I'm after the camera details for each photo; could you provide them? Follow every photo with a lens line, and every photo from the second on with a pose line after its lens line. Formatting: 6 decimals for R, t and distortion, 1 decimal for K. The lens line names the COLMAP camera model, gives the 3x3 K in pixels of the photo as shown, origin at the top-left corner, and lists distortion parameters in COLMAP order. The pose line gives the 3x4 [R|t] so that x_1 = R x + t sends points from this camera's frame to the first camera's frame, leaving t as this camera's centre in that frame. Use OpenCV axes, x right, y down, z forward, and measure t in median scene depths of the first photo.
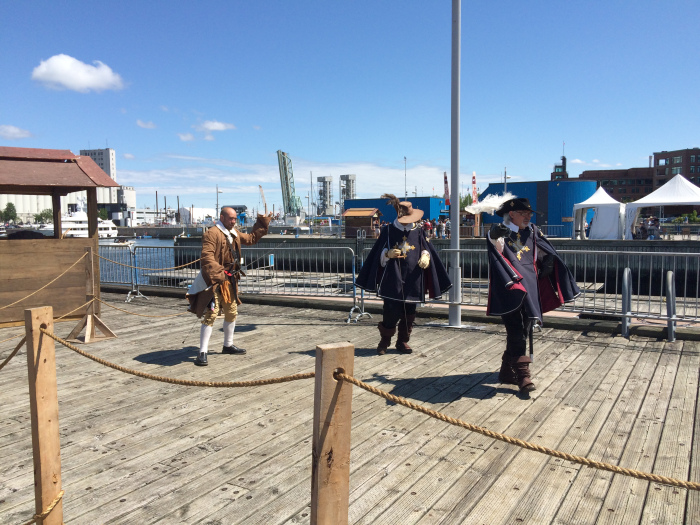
lens RADIAL K [[587.4, 0, 354.4], [0, 587.4, 262.0], [0, 0, 1]] dist [0.093996, -0.131988]
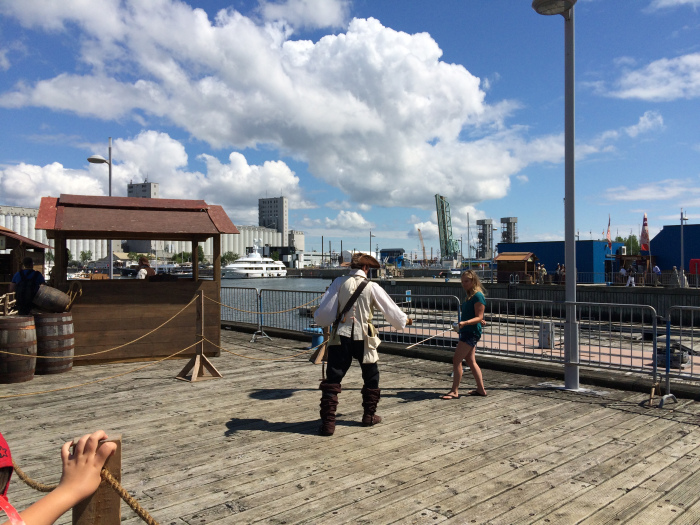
lens RADIAL K [[587.4, 0, 354.4], [0, 587.4, 262.0], [0, 0, 1]] dist [0.093996, -0.131988]
pose [[0.964230, 0.010258, -0.264867, 0.077225], [-0.029501, 0.997196, -0.068777, -0.008340], [0.263419, 0.074131, 0.961829, 0.039559]]
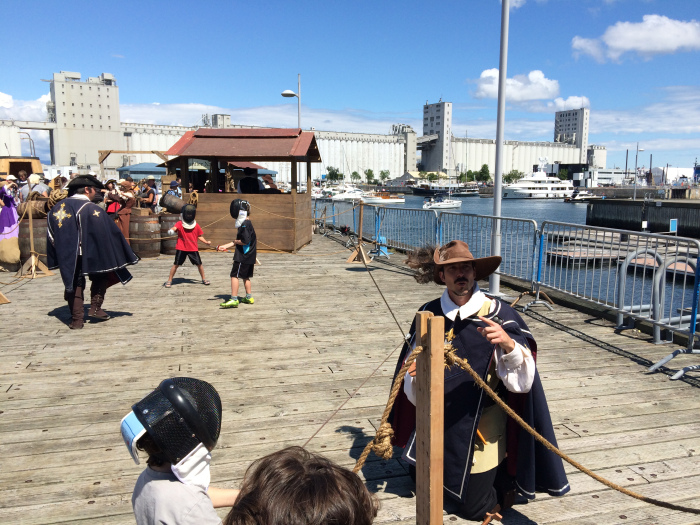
lens RADIAL K [[589.5, 0, 355.4], [0, 589.5, 263.1], [0, 0, 1]] dist [0.091294, -0.134242]
pose [[0.727246, 0.107913, -0.677841, 0.568987], [-0.061857, 0.993849, 0.091857, -0.016097], [0.683584, -0.024873, 0.729448, 0.106377]]
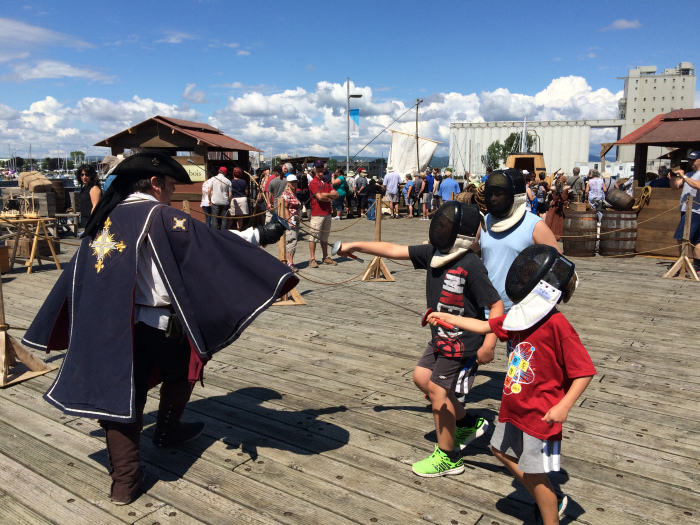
lens RADIAL K [[590.1, 0, 350.0], [0, 590.1, 262.5], [0, 0, 1]] dist [0.092844, -0.134362]
pose [[-0.071075, 0.156961, -0.985044, 0.570016], [-0.077483, 0.983689, 0.162336, -0.027687], [0.994457, 0.087862, -0.057754, 0.343745]]
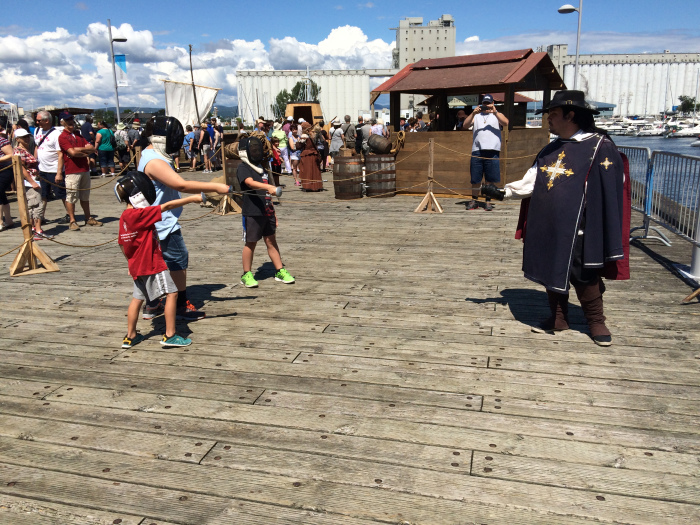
lens RADIAL K [[589.5, 0, 355.4], [0, 589.5, 263.1], [0, 0, 1]] dist [0.091294, -0.134242]
pose [[0.273621, 0.225503, -0.935029, 0.587414], [-0.048626, 0.974128, 0.220703, -0.028706], [0.960608, -0.014922, 0.277507, 0.383700]]
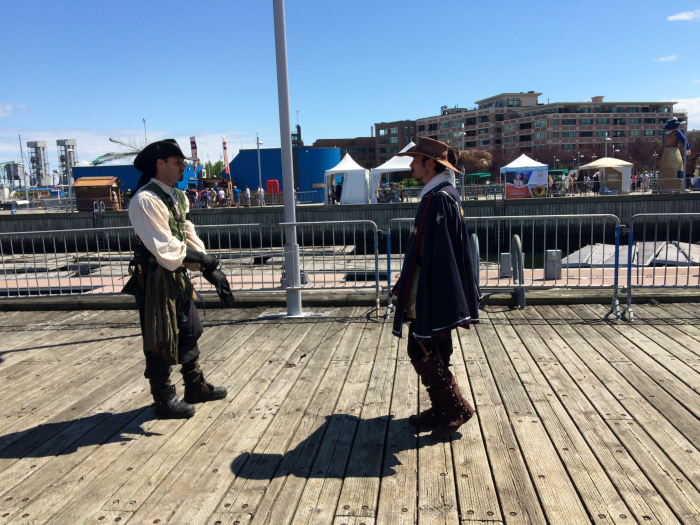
lens RADIAL K [[590.1, 0, 350.0], [0, 590.1, 262.5], [0, 0, 1]] dist [0.092844, -0.134362]
pose [[0.910684, -0.075633, 0.406121, -0.077026], [0.053813, 0.996440, 0.064901, -0.012542], [-0.409584, -0.037250, 0.911512, 0.182205]]
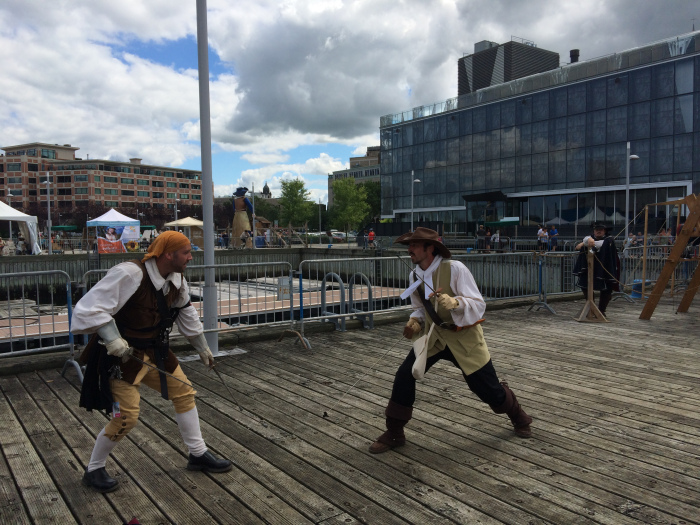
lens RADIAL K [[587.4, 0, 354.4], [0, 587.4, 262.0], [0, 0, 1]] dist [0.093996, -0.131988]
pose [[0.376171, -0.042380, 0.925581, -0.451685], [0.068044, 0.997520, 0.018020, -0.022512], [-0.924048, 0.056202, 0.378122, 0.413351]]
